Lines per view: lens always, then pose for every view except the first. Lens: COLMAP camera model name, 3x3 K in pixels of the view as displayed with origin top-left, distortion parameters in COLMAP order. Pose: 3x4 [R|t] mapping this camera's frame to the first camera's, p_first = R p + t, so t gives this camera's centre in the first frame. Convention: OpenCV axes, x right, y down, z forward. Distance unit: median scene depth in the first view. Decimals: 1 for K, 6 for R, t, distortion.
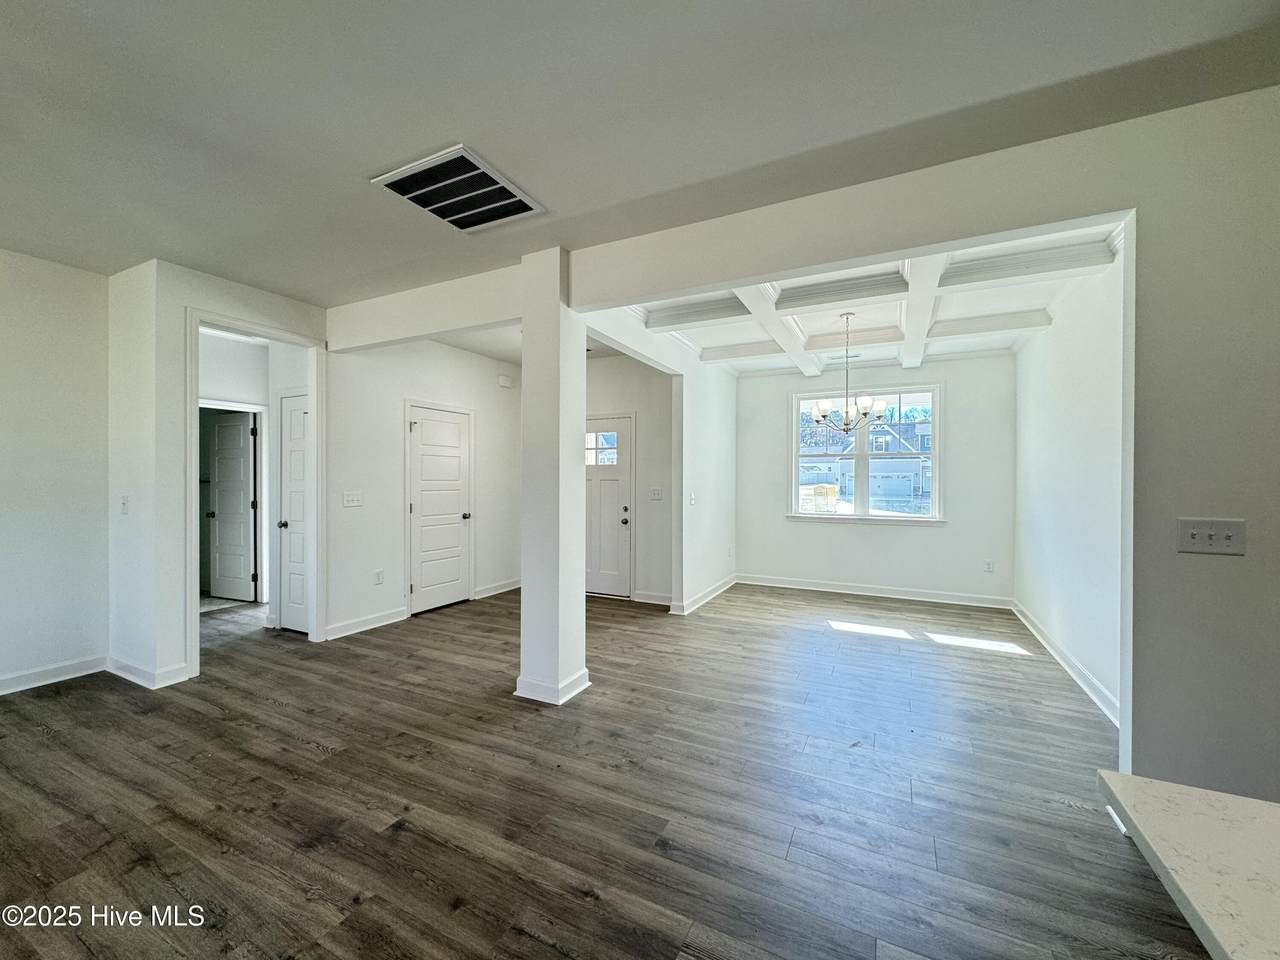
lens RADIAL K [[511.6, 0, 640.0], [0, 511.6, 480.0], [0, 0, 1]] dist [-0.000686, -0.000033]
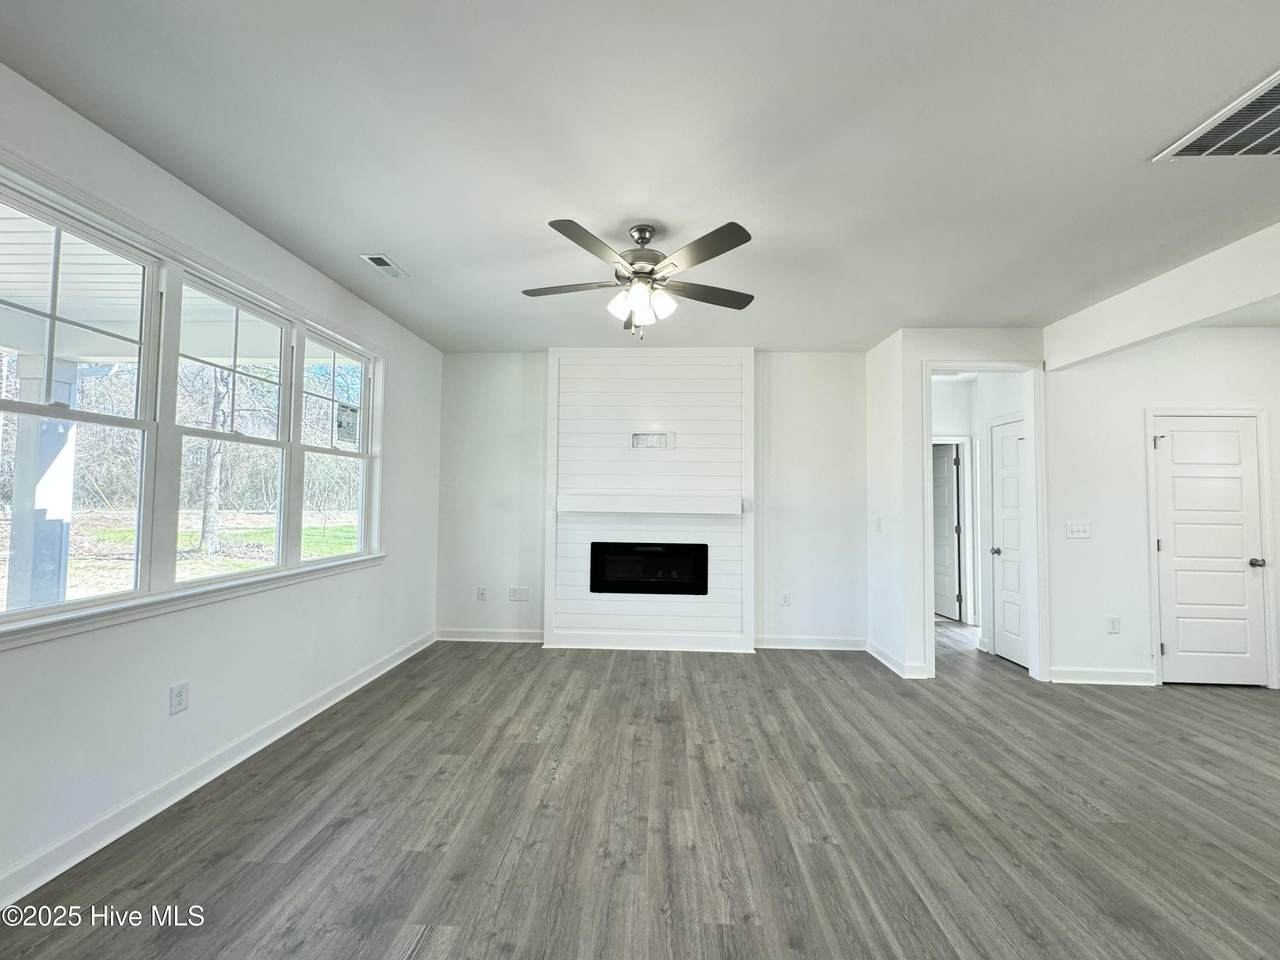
lens RADIAL K [[511.6, 0, 640.0], [0, 511.6, 480.0], [0, 0, 1]] dist [-0.000686, -0.000033]
pose [[0.406326, -0.032623, -0.913145, -0.064403], [-0.013381, 0.999043, -0.041646, -0.002295], [0.913630, 0.029141, 0.405501, -0.066870]]
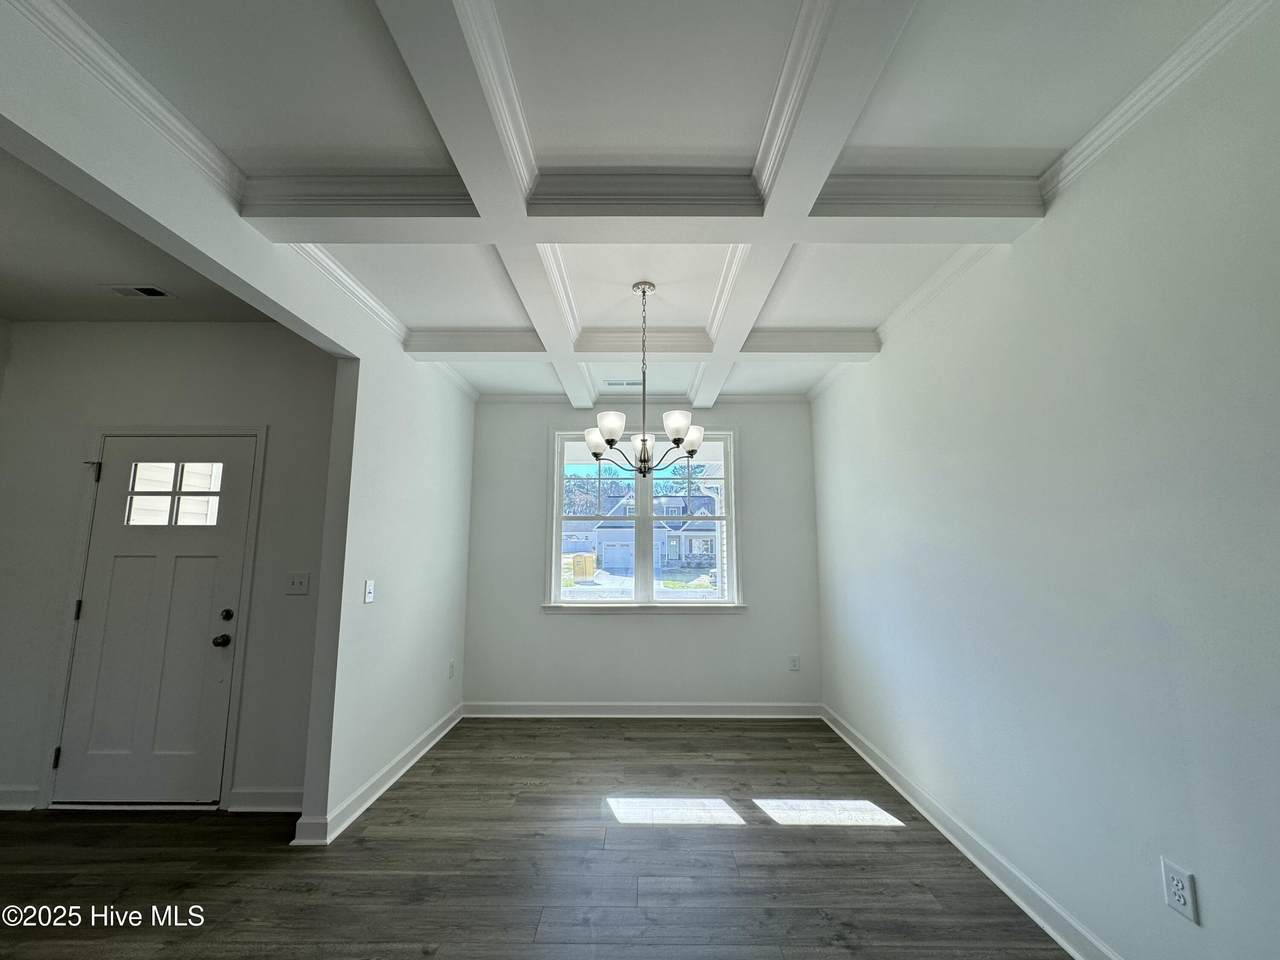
lens RADIAL K [[511.6, 0, 640.0], [0, 511.6, 480.0], [0, 0, 1]] dist [-0.000686, -0.000033]
pose [[0.896607, 0.054798, 0.439423, 0.152195], [0.004026, 0.991264, -0.131828, -0.009345], [-0.442809, 0.119967, 0.888554, 0.516698]]
